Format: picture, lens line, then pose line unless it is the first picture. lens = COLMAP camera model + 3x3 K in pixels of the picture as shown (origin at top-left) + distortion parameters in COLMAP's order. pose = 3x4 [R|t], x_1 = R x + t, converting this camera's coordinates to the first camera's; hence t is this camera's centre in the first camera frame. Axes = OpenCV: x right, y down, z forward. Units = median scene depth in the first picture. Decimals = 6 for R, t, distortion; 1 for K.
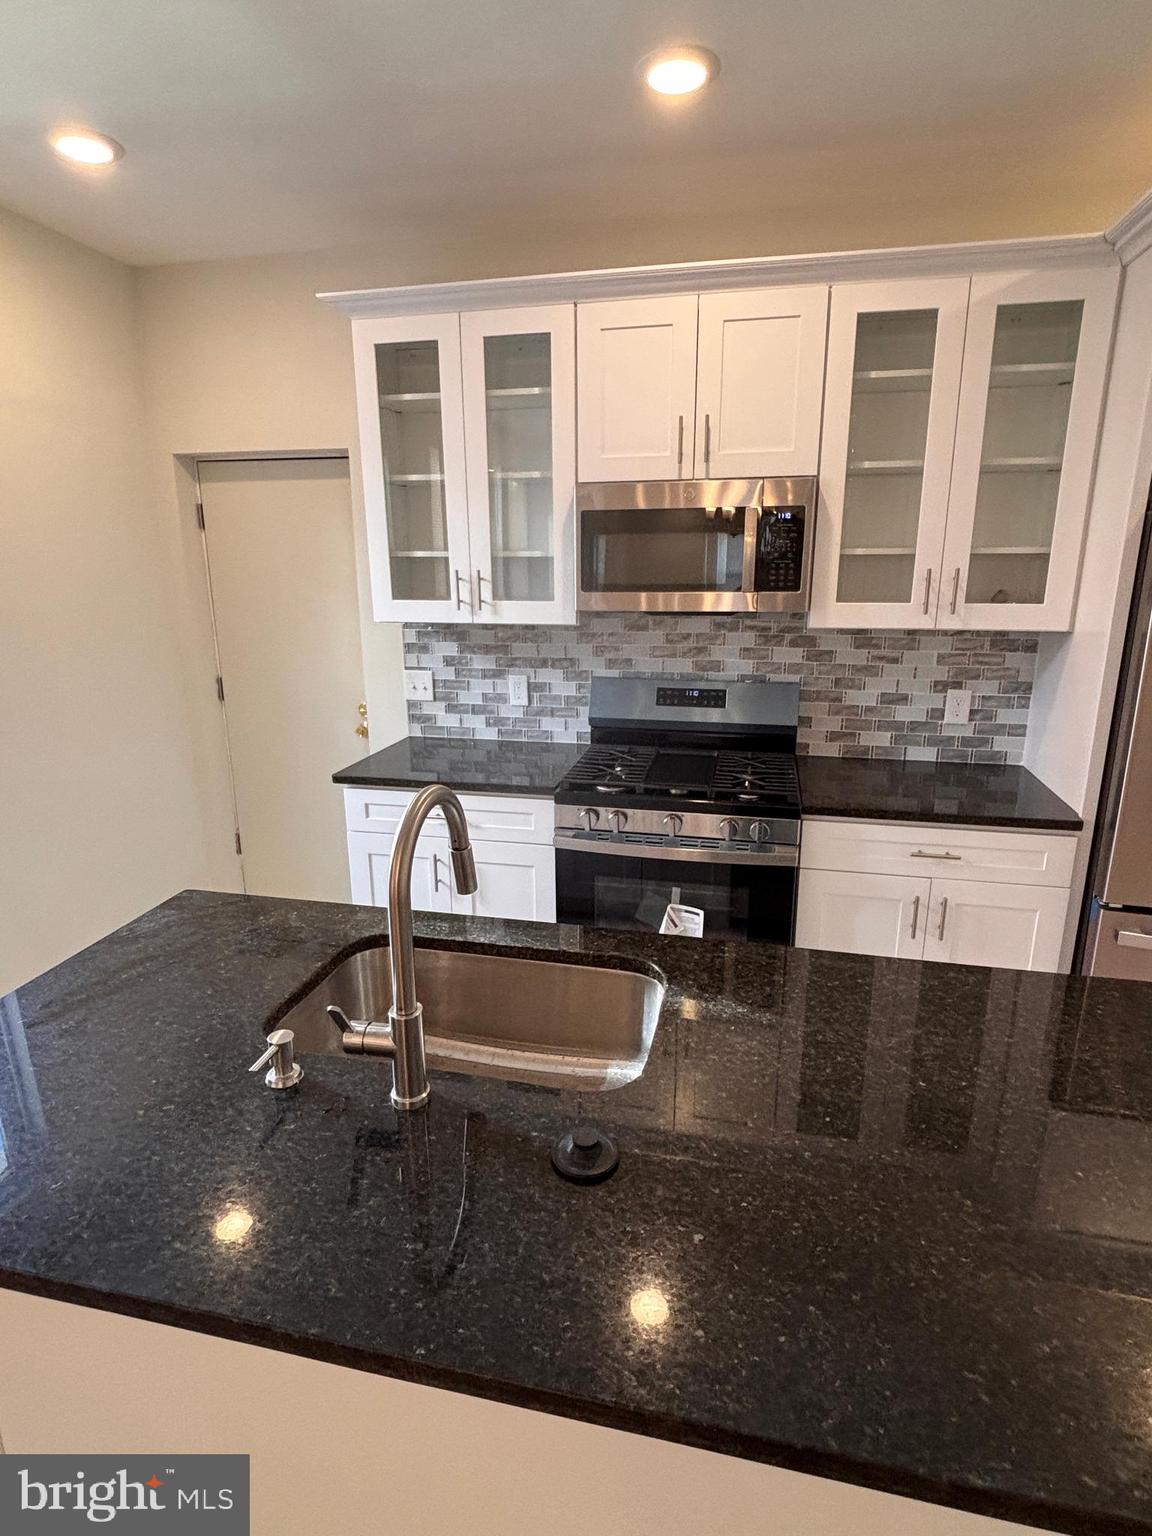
lens RADIAL K [[831.3, 0, 570.8], [0, 831.3, 778.9], [0, 0, 1]] dist [0.009282, -0.009620]
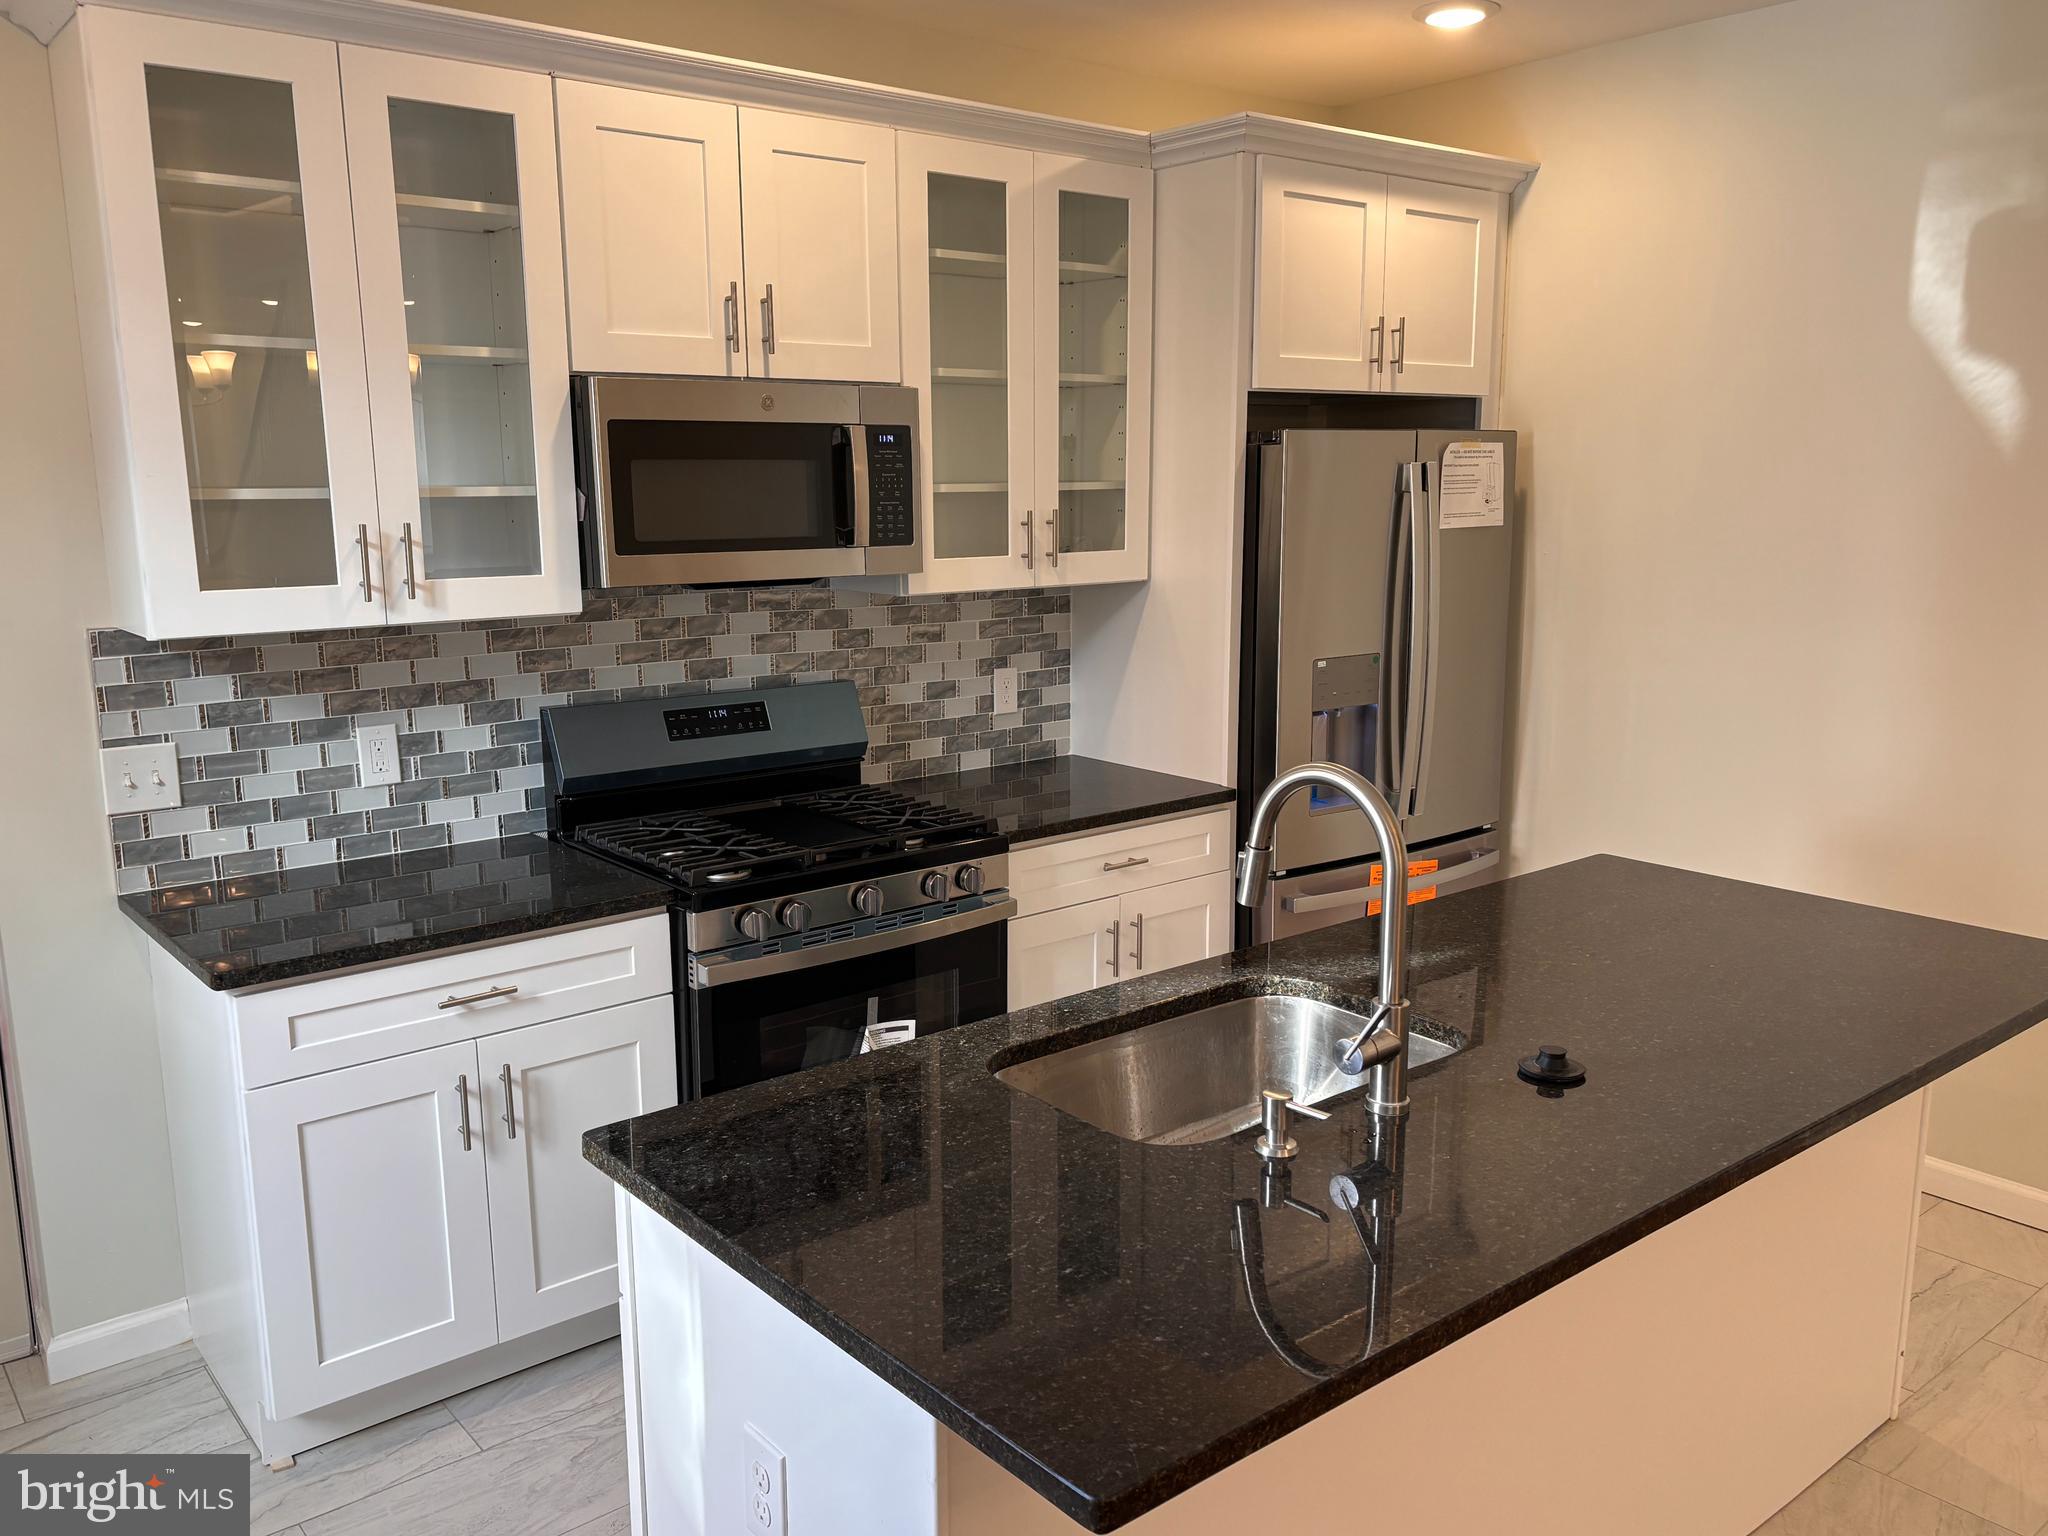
lens RADIAL K [[1611.9, 0, 1021.2], [0, 1611.9, 782.0], [0, 0, 1]] dist [0.042899, -0.037373]
pose [[0.607096, -0.145166, 0.781256, -0.681031], [0.212651, 0.976992, 0.016290, -0.026361], [-0.765646, 0.156245, 0.623998, 0.092694]]
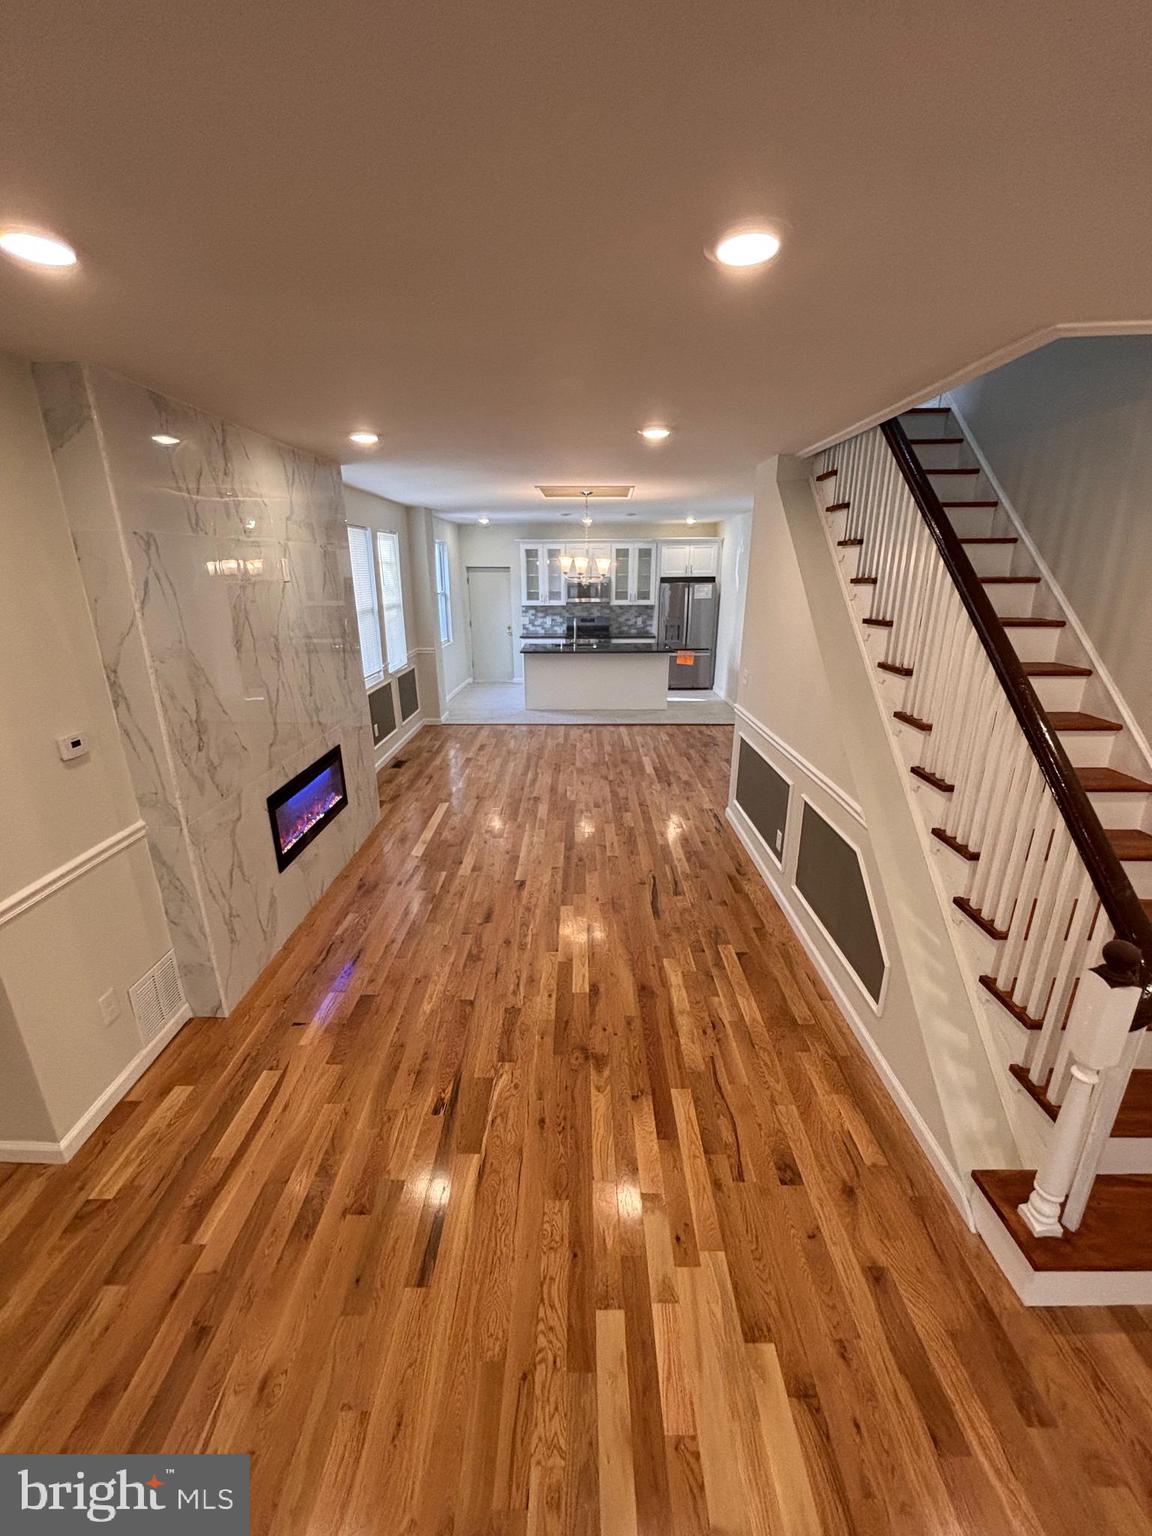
lens RADIAL K [[615.9, 0, 577.5], [0, 615.9, 768.9], [0, 0, 1]] dist [0.001035, 0.000328]
pose [[0.974315, -0.066171, 0.215249, -0.773471], [0.055437, 0.996916, 0.055536, 0.586039], [-0.218260, -0.042177, 0.974979, -2.625007]]
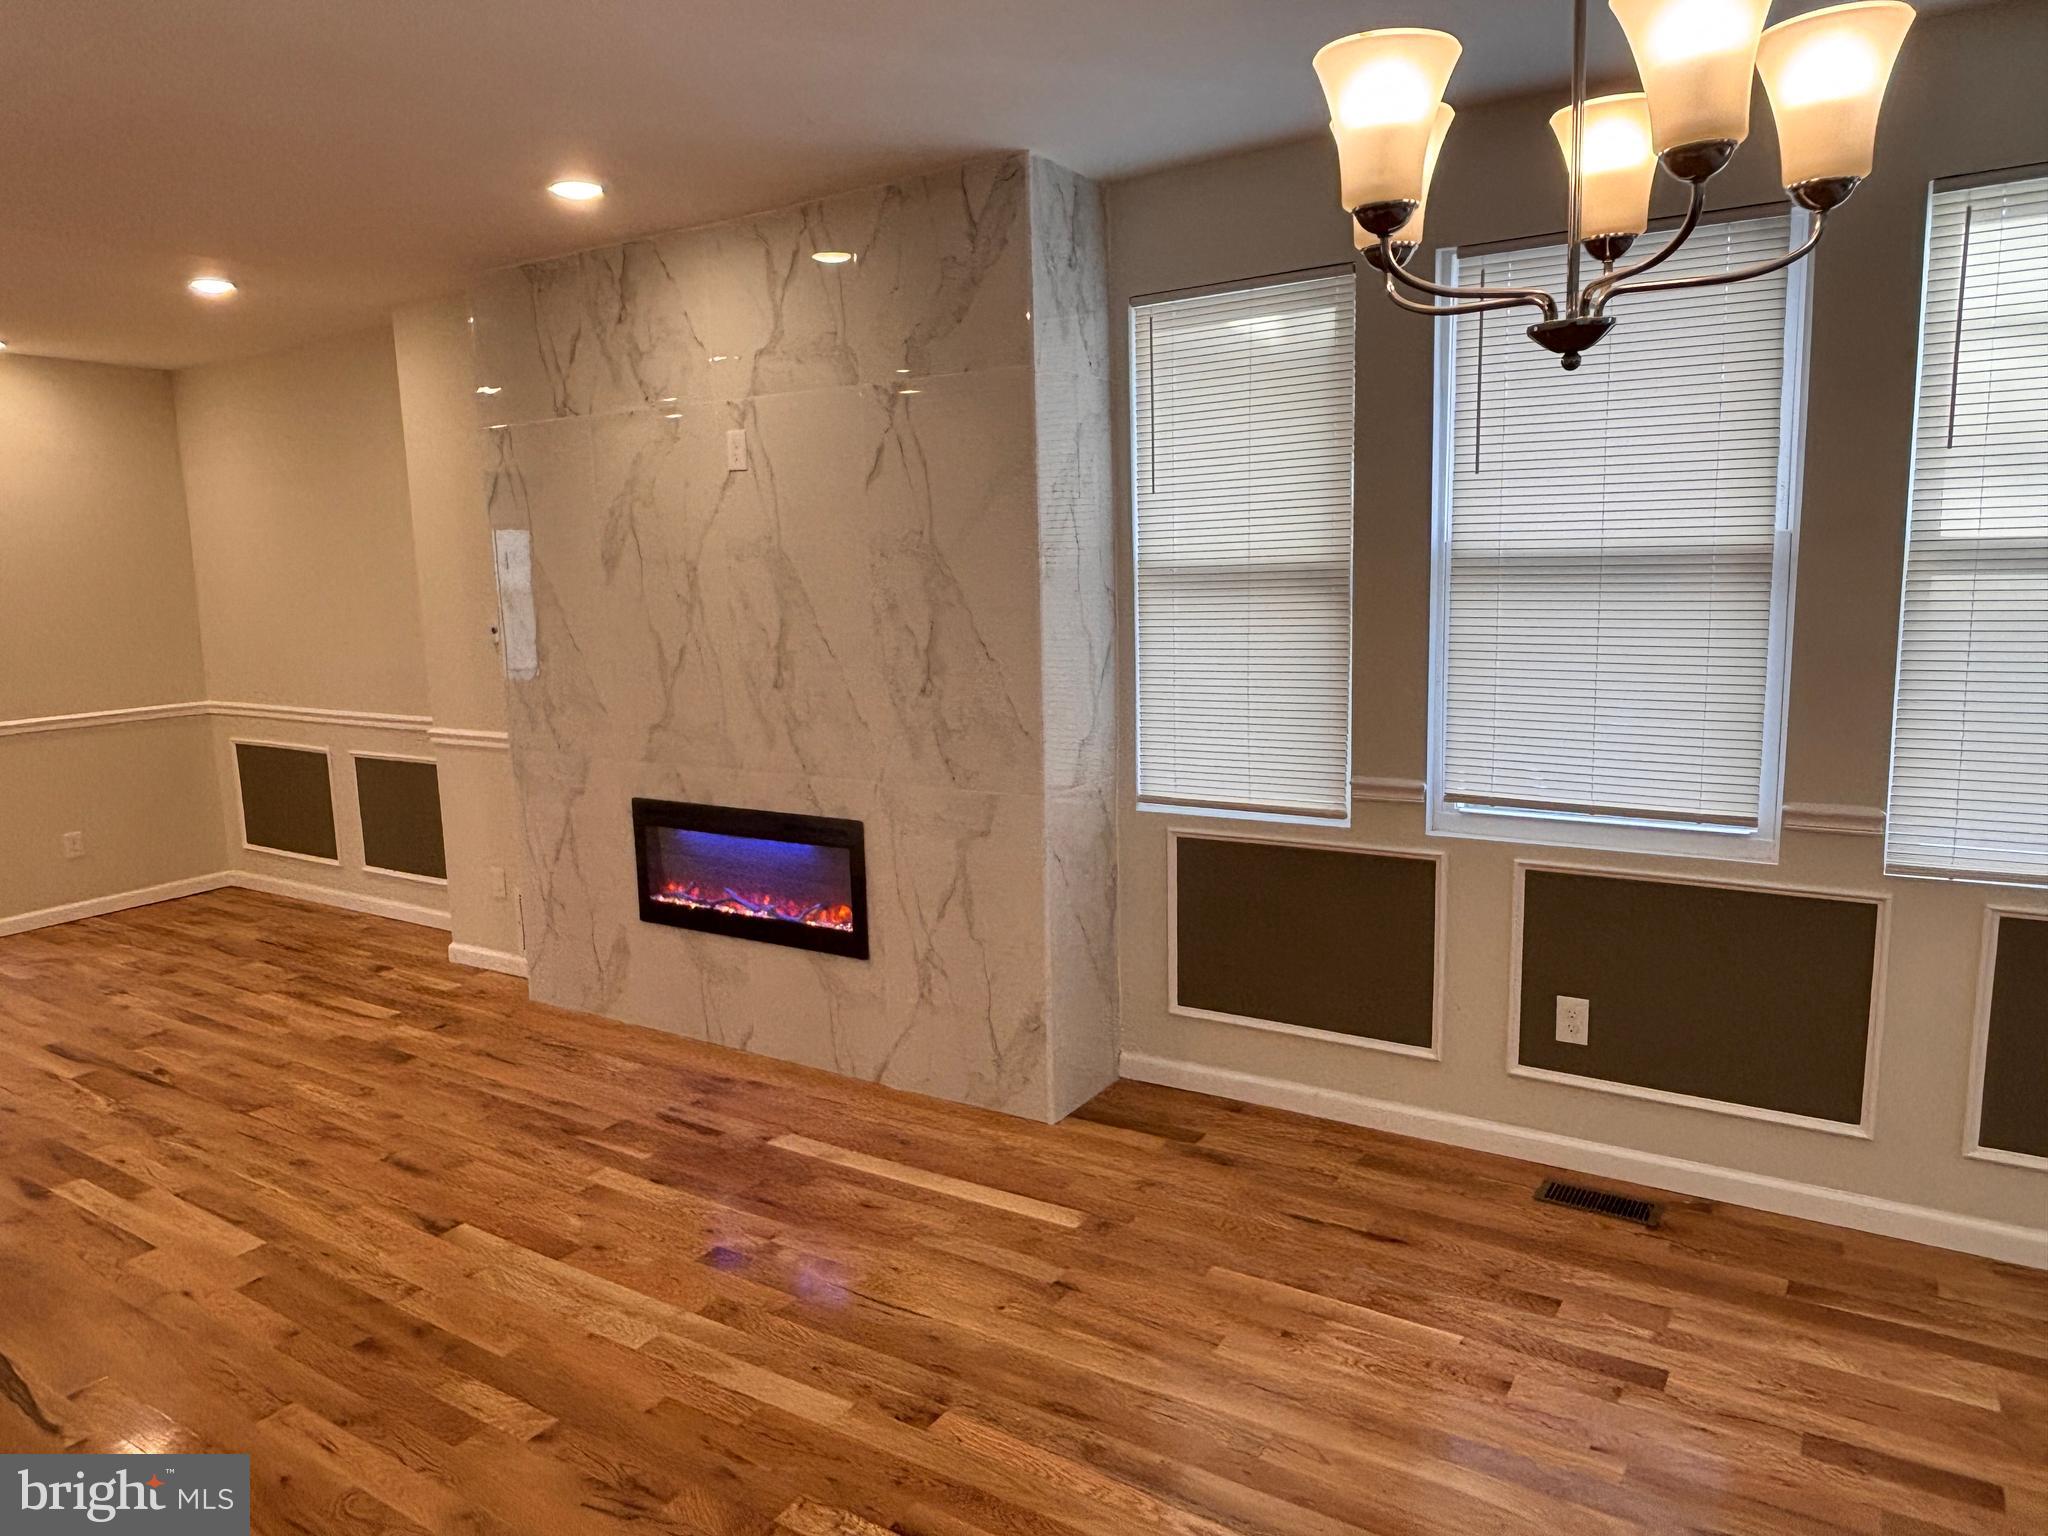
lens RADIAL K [[1332.3, 0, 1022.3], [0, 1332.3, 776.8], [0, 0, 1]] dist [0.022397, -0.038842]
pose [[-0.337217, 0.164972, -0.926860, 0.260855], [-0.223450, 0.942366, 0.249029, 0.132944], [0.914524, 0.291084, -0.280919, -0.485822]]
